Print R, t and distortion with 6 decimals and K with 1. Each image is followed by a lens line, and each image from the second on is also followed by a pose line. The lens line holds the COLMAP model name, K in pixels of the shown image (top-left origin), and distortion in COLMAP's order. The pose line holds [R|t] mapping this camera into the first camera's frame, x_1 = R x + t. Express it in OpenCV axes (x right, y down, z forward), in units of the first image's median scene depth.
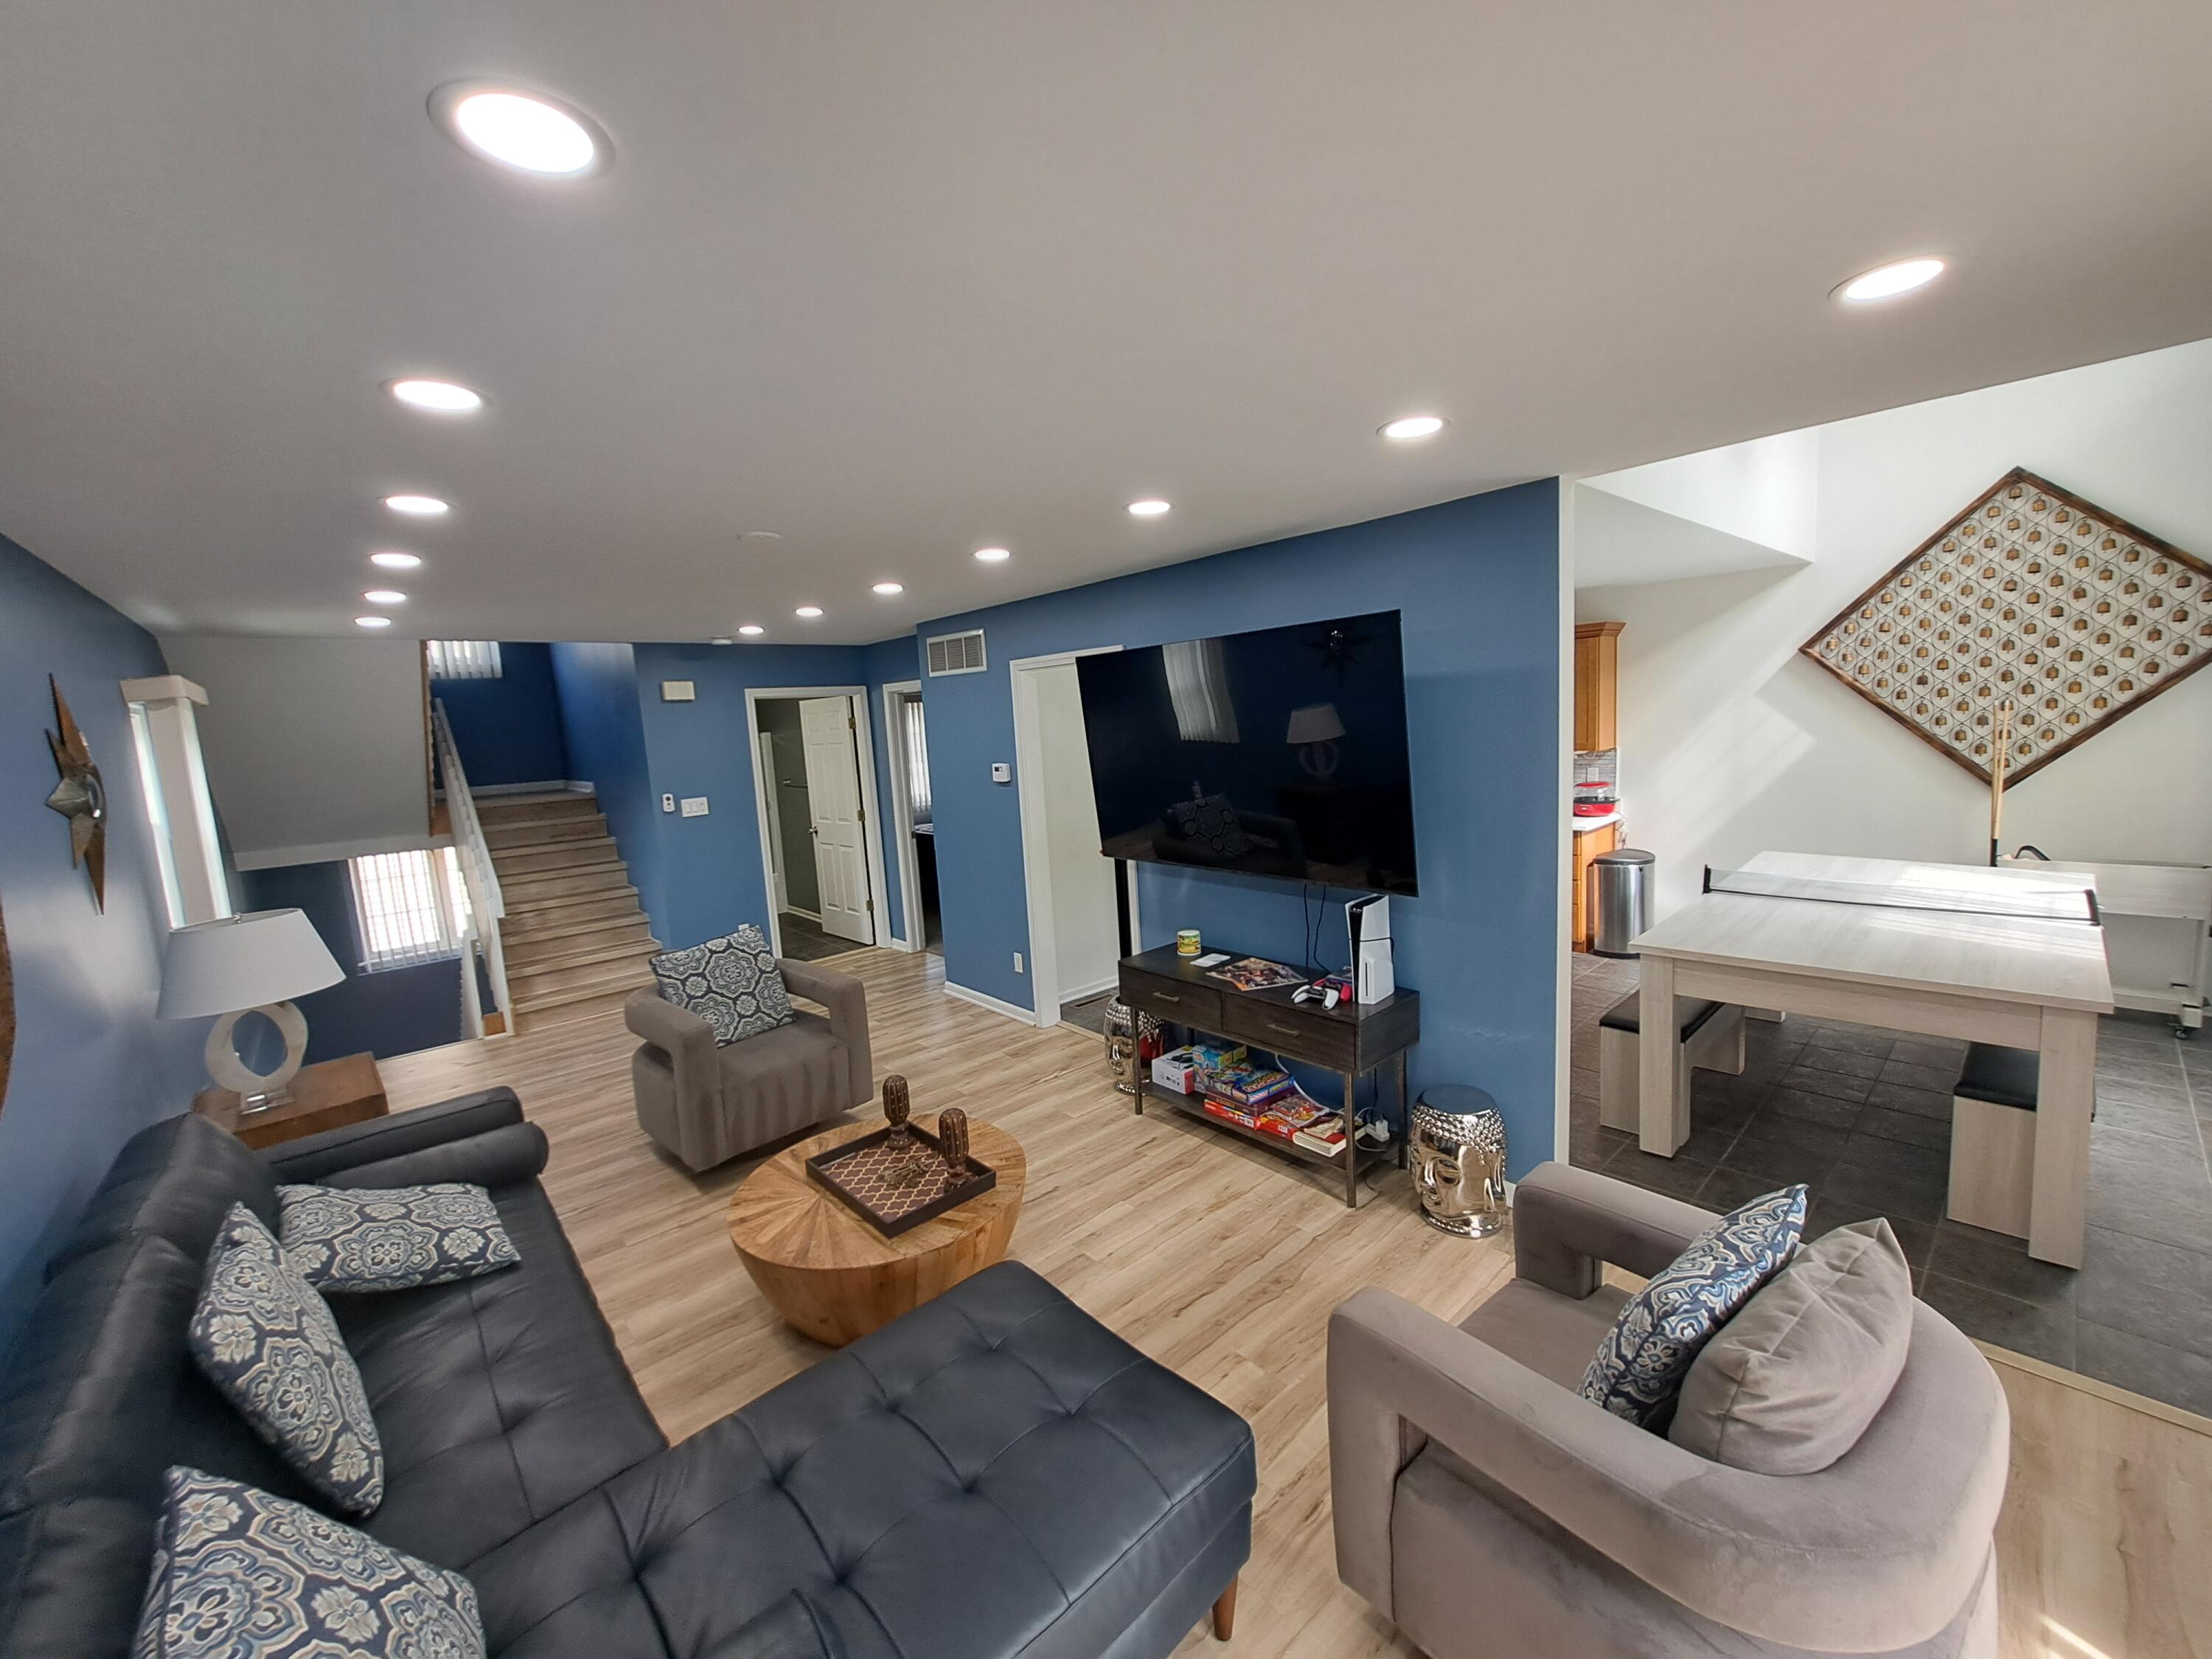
lens RADIAL K [[872.5, 0, 1117.7], [0, 872.5, 829.7], [0, 0, 1]] dist [-0.008559, -0.000378]
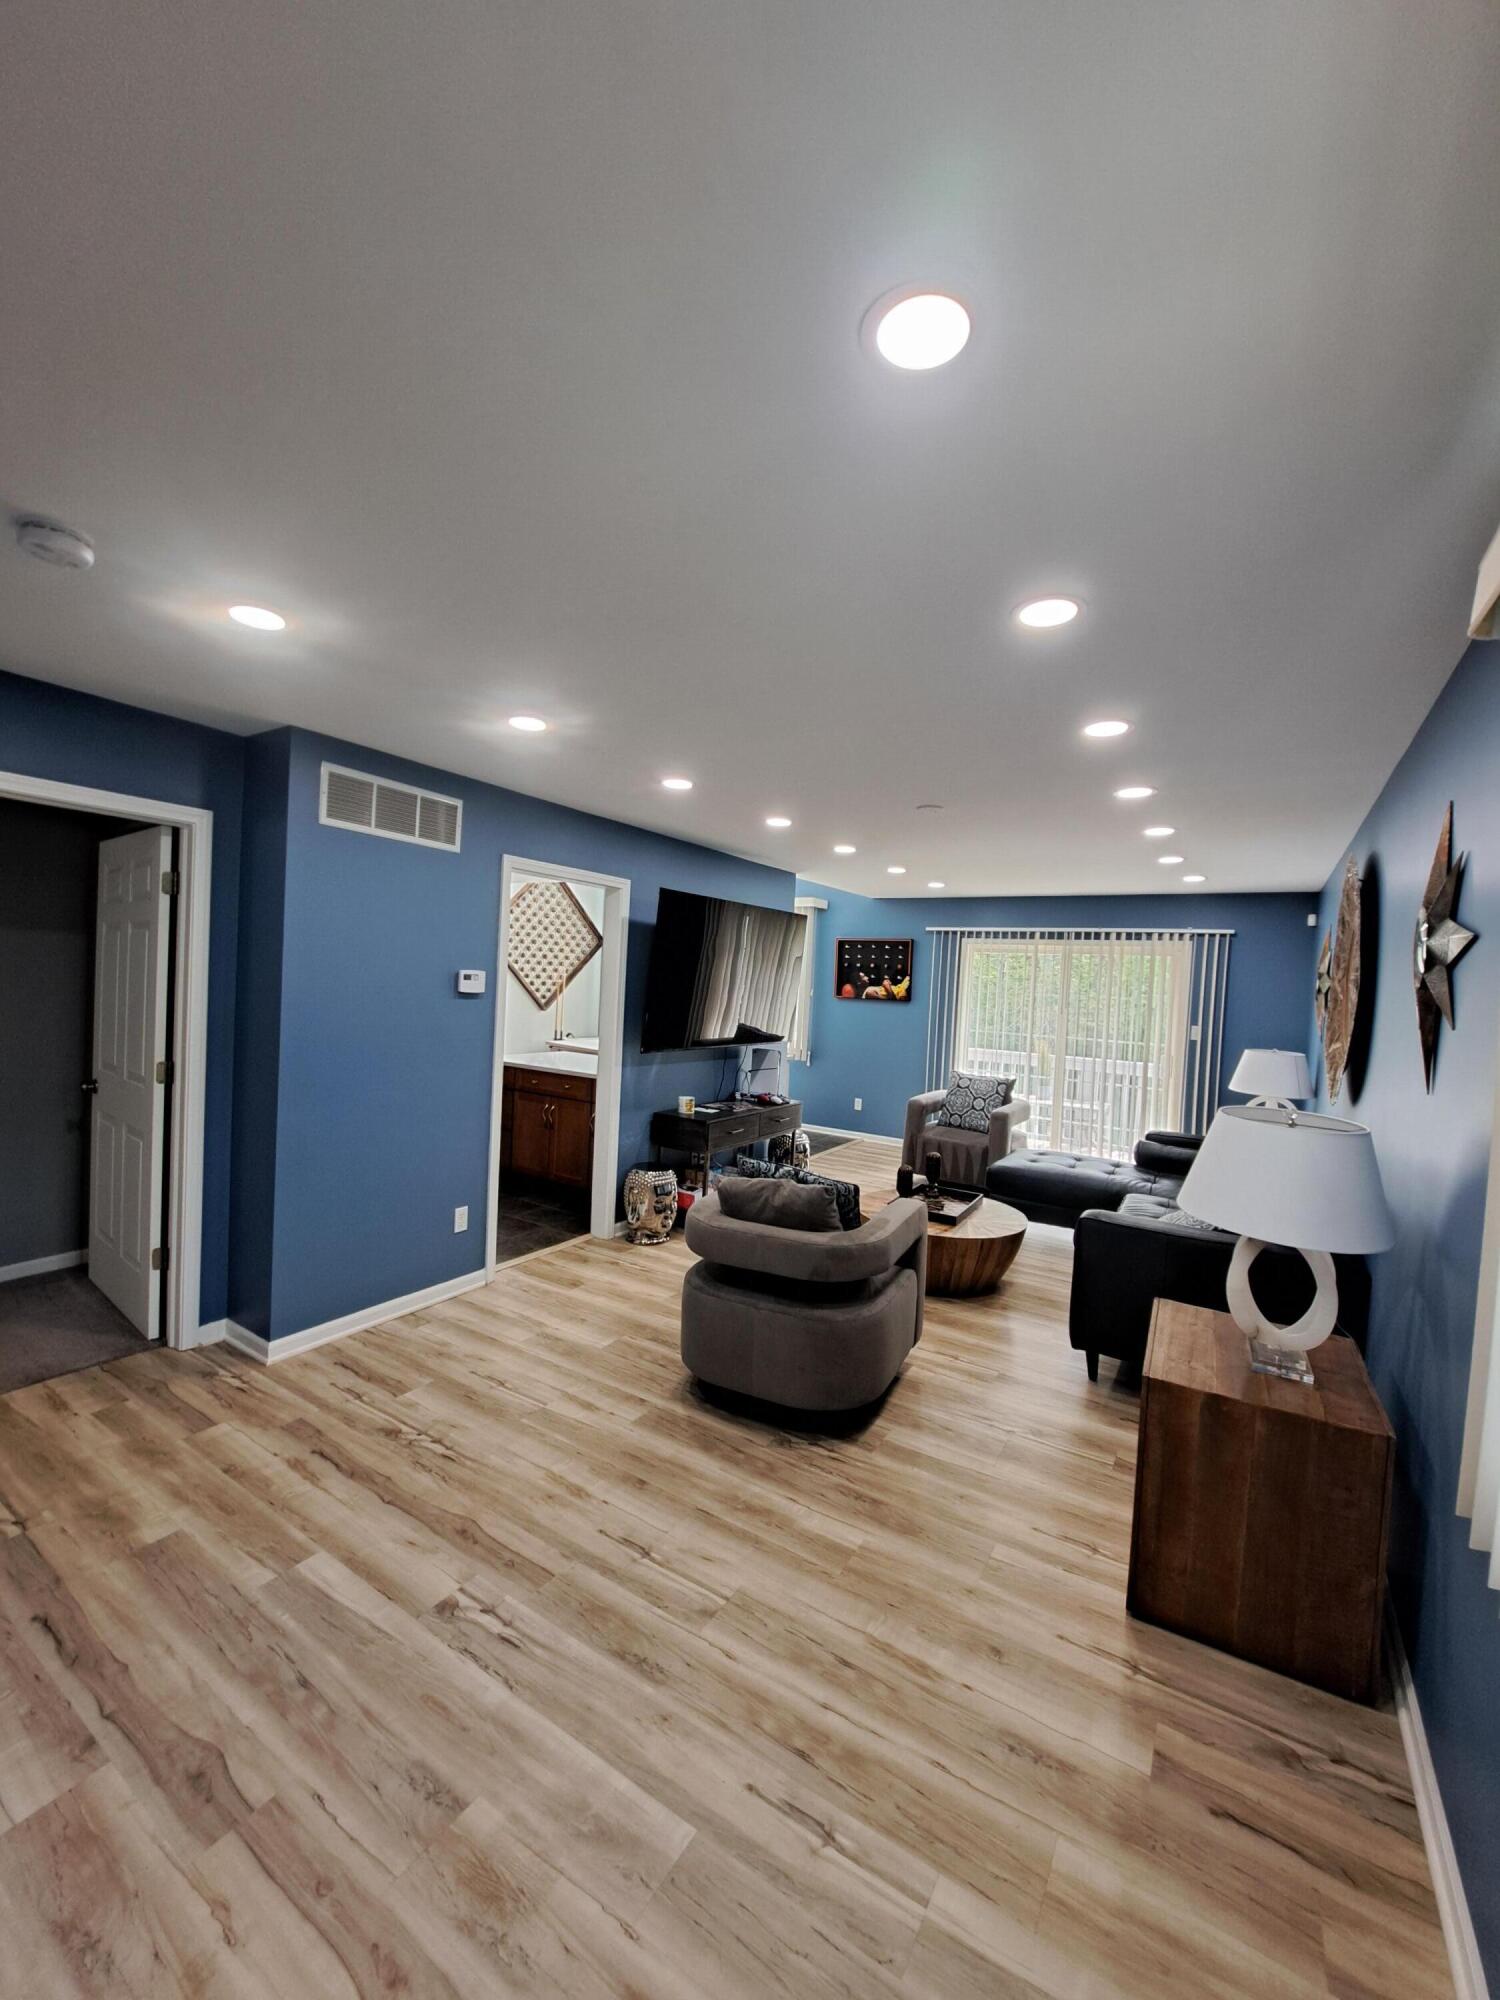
lens RADIAL K [[788.9, 0, 756.2], [0, 788.9, 998.9], [0, 0, 1]] dist [-0.008559, -0.000378]
pose [[-0.276639, 0.023430, 0.960688, -0.913556], [0.093948, 0.995573, 0.002773, -0.025978], [-0.956371, 0.091022, -0.277615, 0.951894]]
